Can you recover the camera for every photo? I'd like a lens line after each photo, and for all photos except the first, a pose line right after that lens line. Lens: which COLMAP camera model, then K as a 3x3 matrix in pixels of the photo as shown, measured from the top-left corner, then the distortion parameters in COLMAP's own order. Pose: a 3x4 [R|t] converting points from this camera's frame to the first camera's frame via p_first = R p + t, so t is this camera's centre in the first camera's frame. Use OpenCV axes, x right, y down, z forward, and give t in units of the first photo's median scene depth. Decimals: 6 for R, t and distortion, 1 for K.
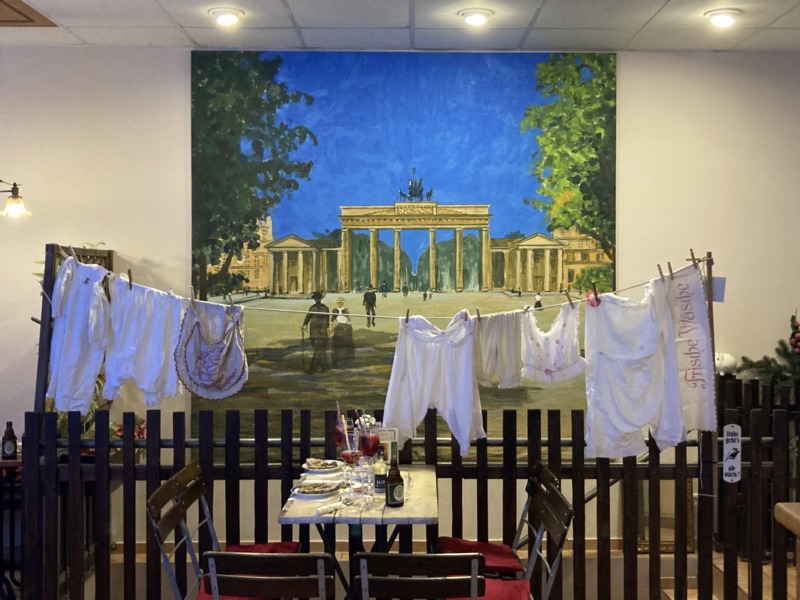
lens RADIAL K [[856.4, 0, 399.8], [0, 856.4, 283.7], [0, 0, 1]] dist [0.017770, -0.205408]
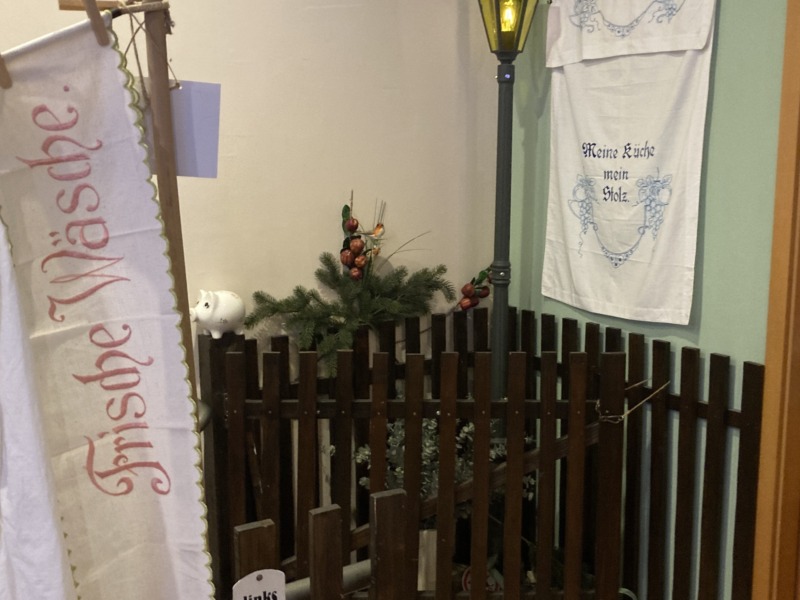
lens RADIAL K [[856.4, 0, 399.8], [0, 856.4, 283.7], [0, 0, 1]] dist [0.017770, -0.205408]
pose [[0.838661, -0.080735, 0.538636, 0.220794], [0.007009, 0.990470, 0.137548, 0.013992], [-0.544608, -0.111581, 0.831235, 0.585340]]
